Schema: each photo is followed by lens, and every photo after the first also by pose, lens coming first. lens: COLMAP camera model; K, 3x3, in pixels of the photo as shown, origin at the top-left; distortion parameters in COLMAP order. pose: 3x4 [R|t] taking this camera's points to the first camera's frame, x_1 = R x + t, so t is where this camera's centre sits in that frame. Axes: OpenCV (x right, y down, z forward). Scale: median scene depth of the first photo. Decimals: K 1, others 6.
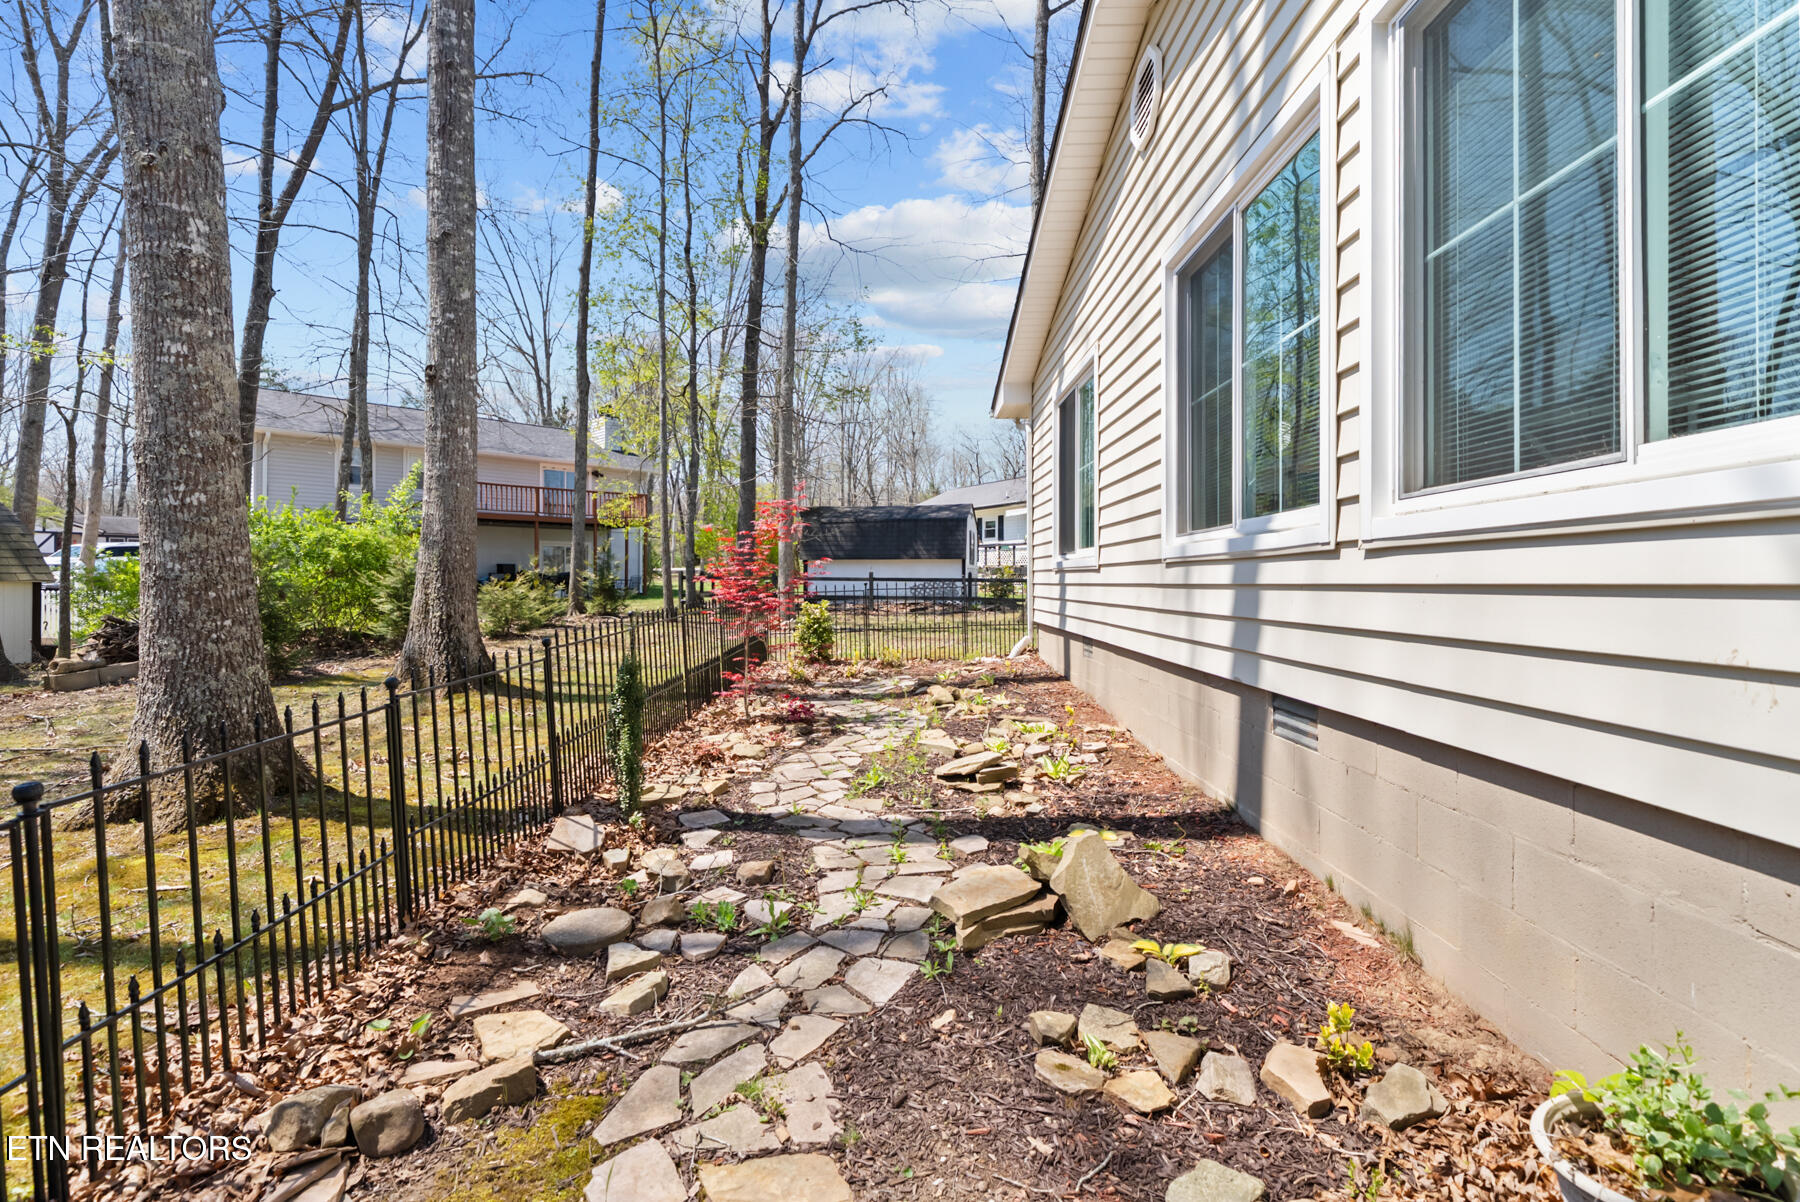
lens RADIAL K [[834.6, 0, 883.6], [0, 834.6, 579.4], [0, 0, 1]] dist [0.004356, 0.000025]
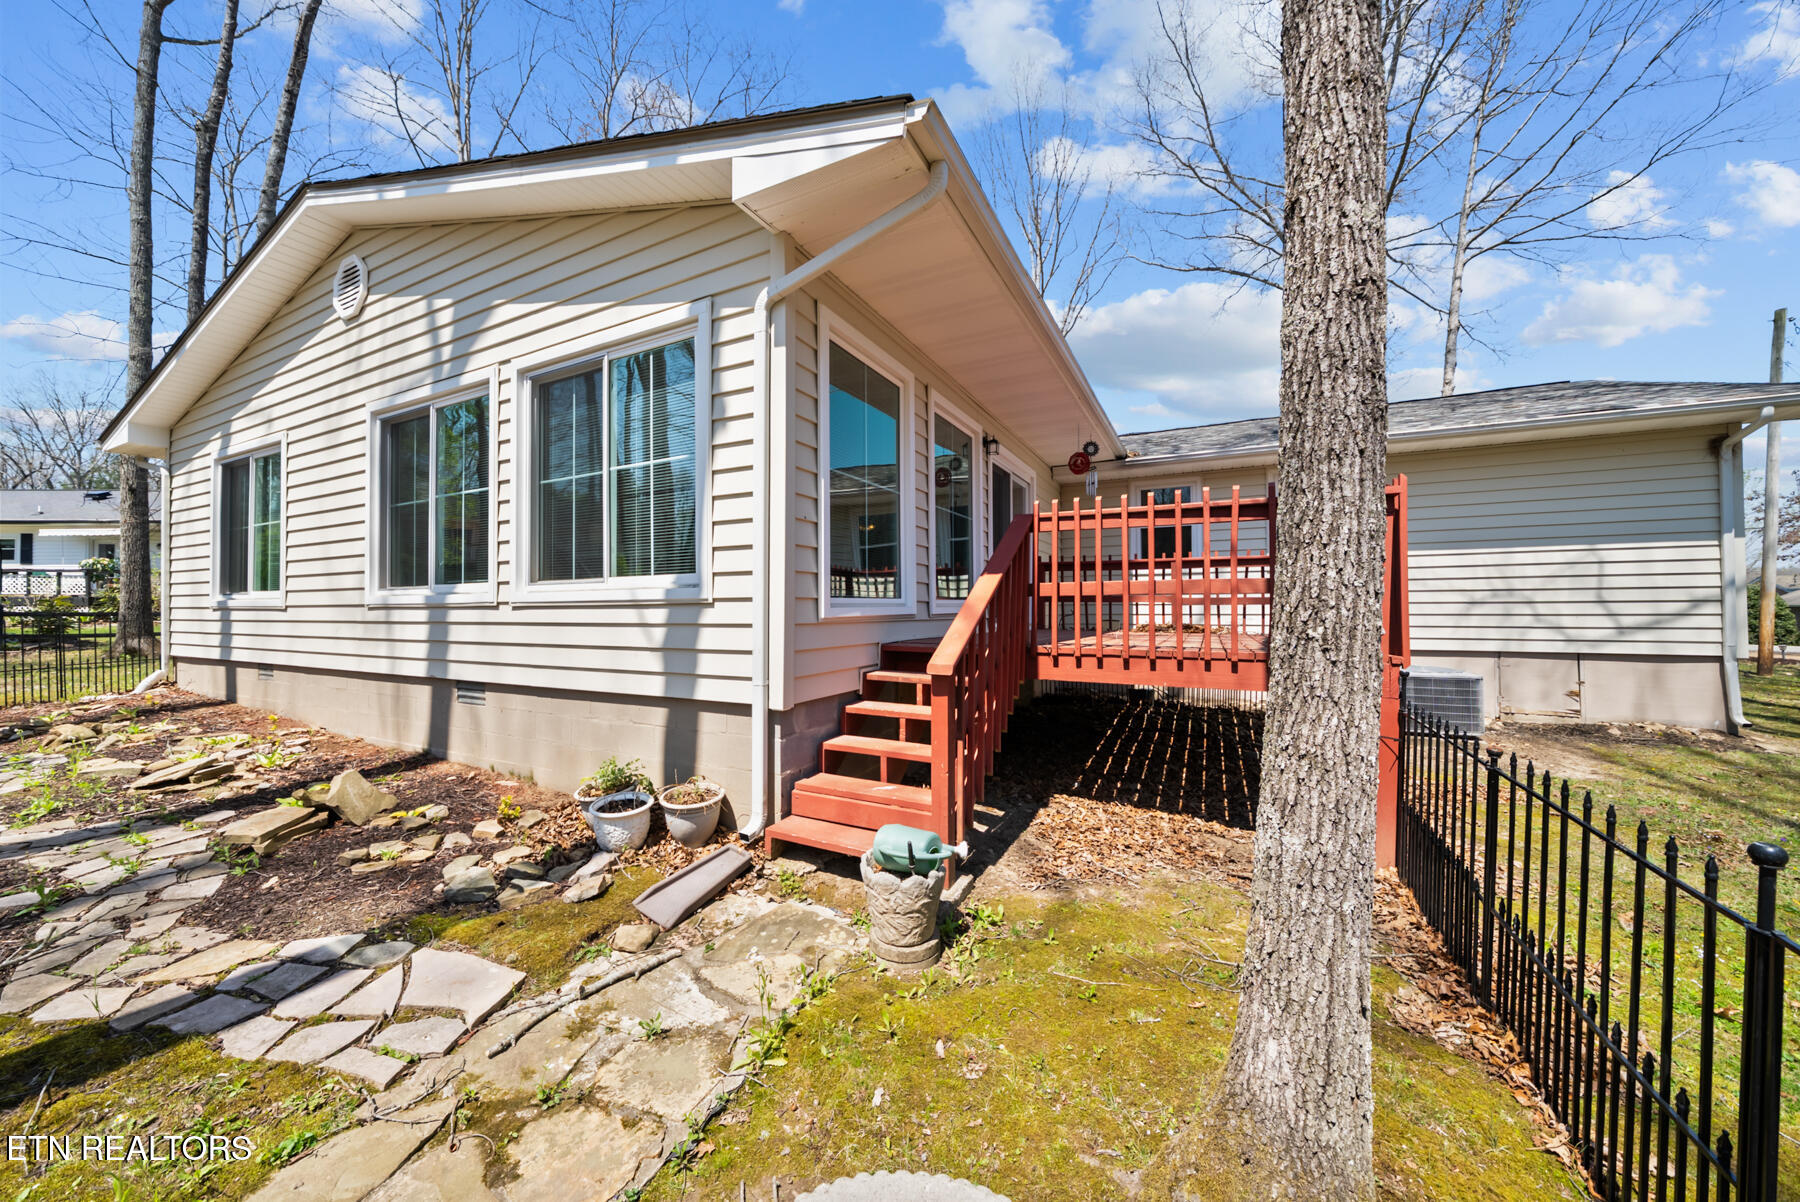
lens RADIAL K [[620.8, 0, 904.0], [0, 620.8, 596.1], [0, 0, 1]] dist [-0.003655, -0.000409]
pose [[0.432779, 0.013537, 0.901398, -0.344880], [0.002868, 0.999862, -0.016393, -0.025828], [-0.901495, 0.009680, 0.432680, -0.488087]]
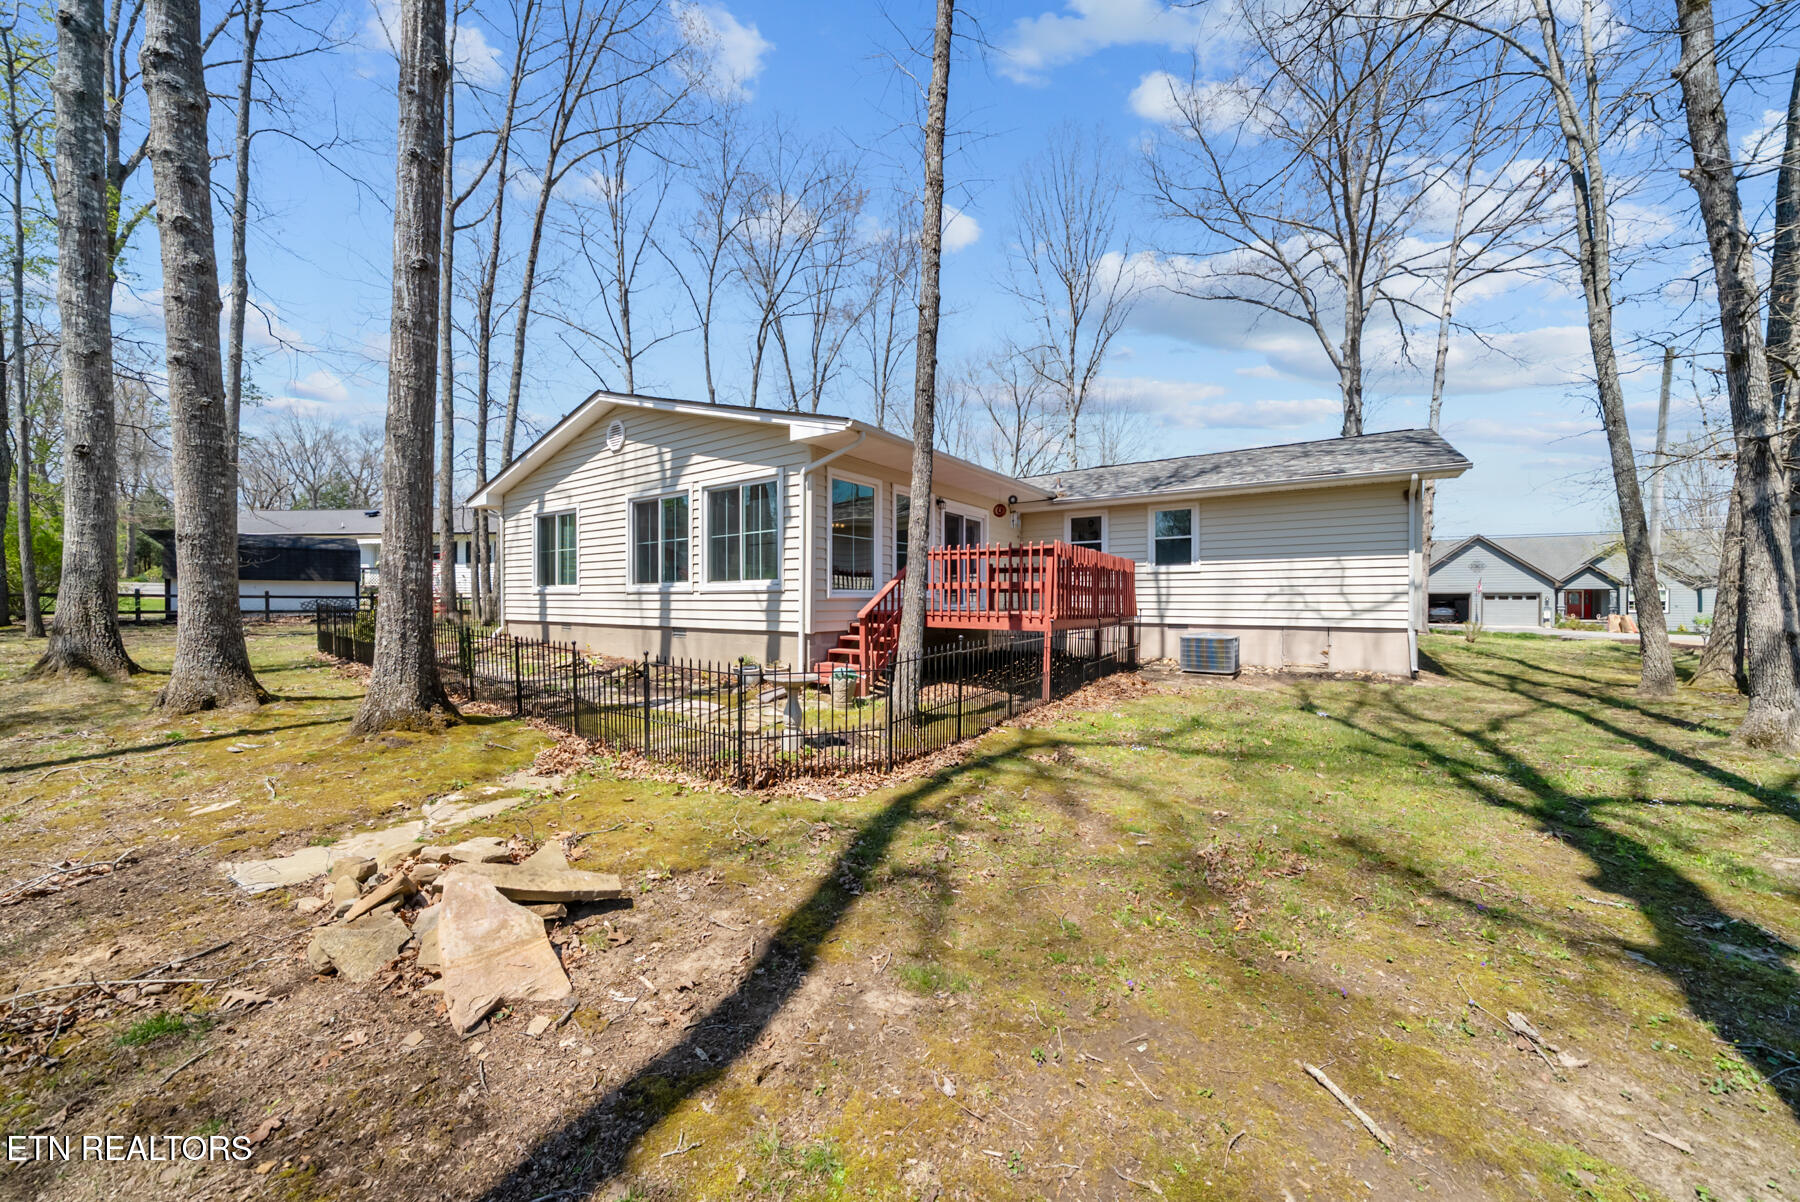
lens RADIAL K [[620.8, 0, 908.2], [0, 620.8, 602.0], [0, 0, 1]] dist [-0.003655, -0.000409]
pose [[0.553723, -0.004714, 0.832687, -1.395613], [-0.002679, 0.999969, 0.007442, -0.009734], [-0.832696, -0.006352, 0.553693, -1.587294]]
